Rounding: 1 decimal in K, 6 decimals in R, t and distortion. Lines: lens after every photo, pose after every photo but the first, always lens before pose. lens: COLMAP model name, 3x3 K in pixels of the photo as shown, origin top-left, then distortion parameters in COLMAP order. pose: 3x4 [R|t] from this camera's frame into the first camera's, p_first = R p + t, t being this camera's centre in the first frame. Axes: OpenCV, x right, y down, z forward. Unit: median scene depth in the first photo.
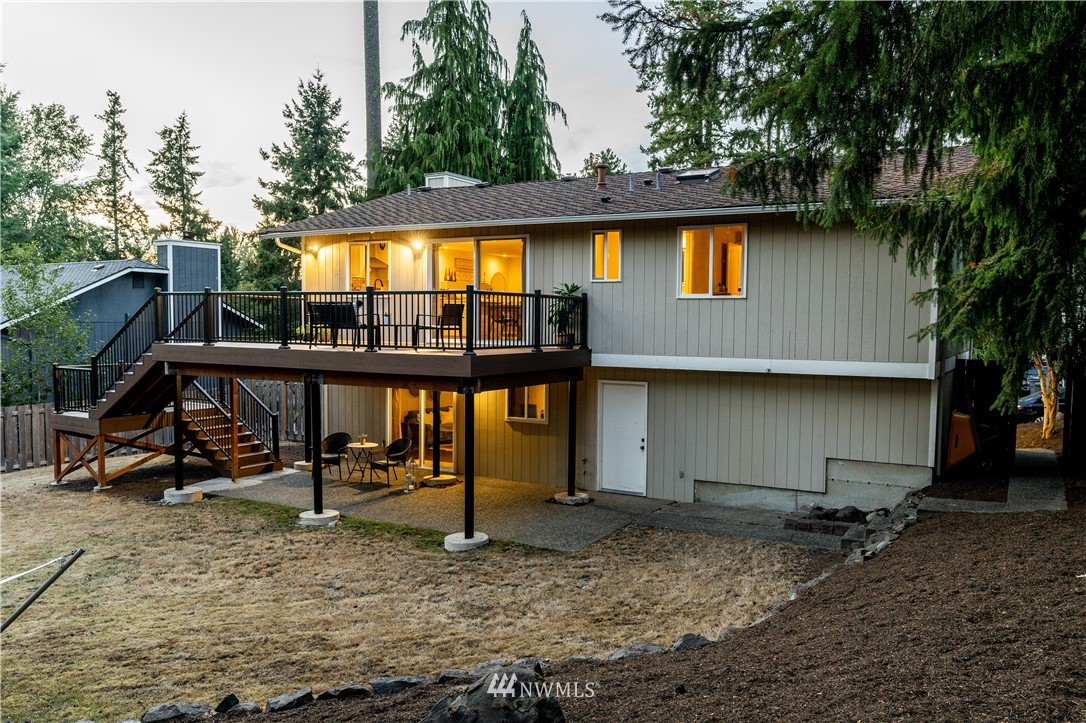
lens RADIAL K [[749.1, 0, 543.0], [0, 749.1, 361.5], [0, 0, 1]] dist [0.004065, 0.001048]
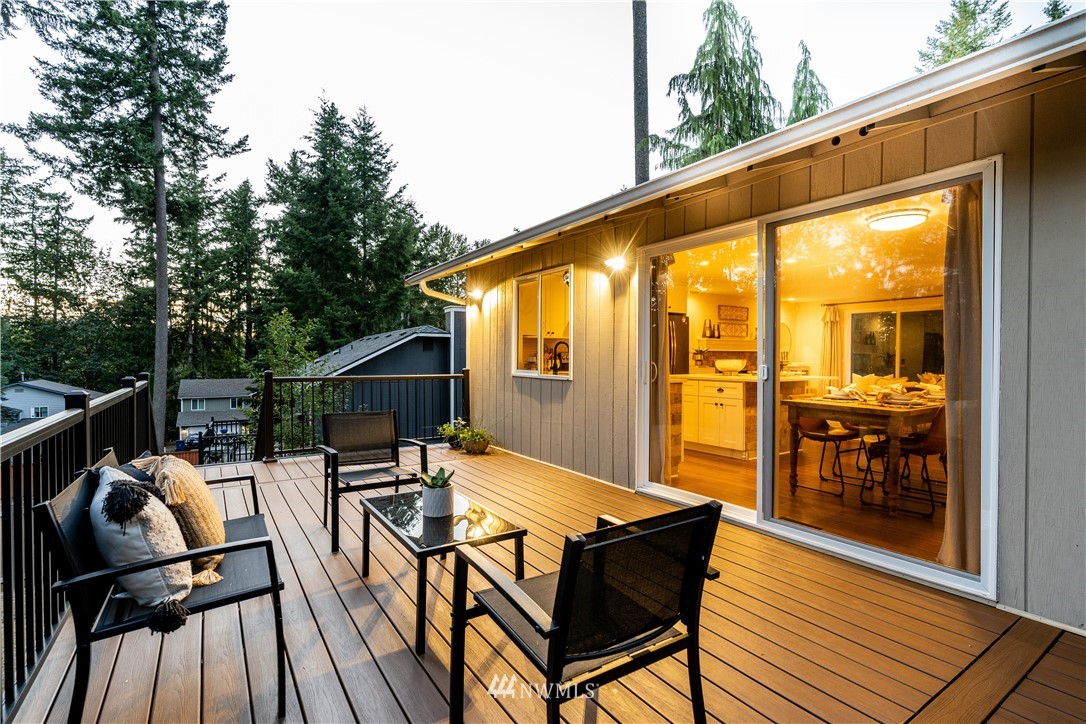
lens RADIAL K [[515.2, 0, 564.2], [0, 515.2, 365.9], [0, 0, 1]] dist [0.003244, 0.000286]
pose [[0.910745, -0.007410, -0.412903, -0.033903], [-0.011564, 0.998989, -0.043436, -0.038708], [0.412807, 0.044334, 0.909739, 0.335174]]
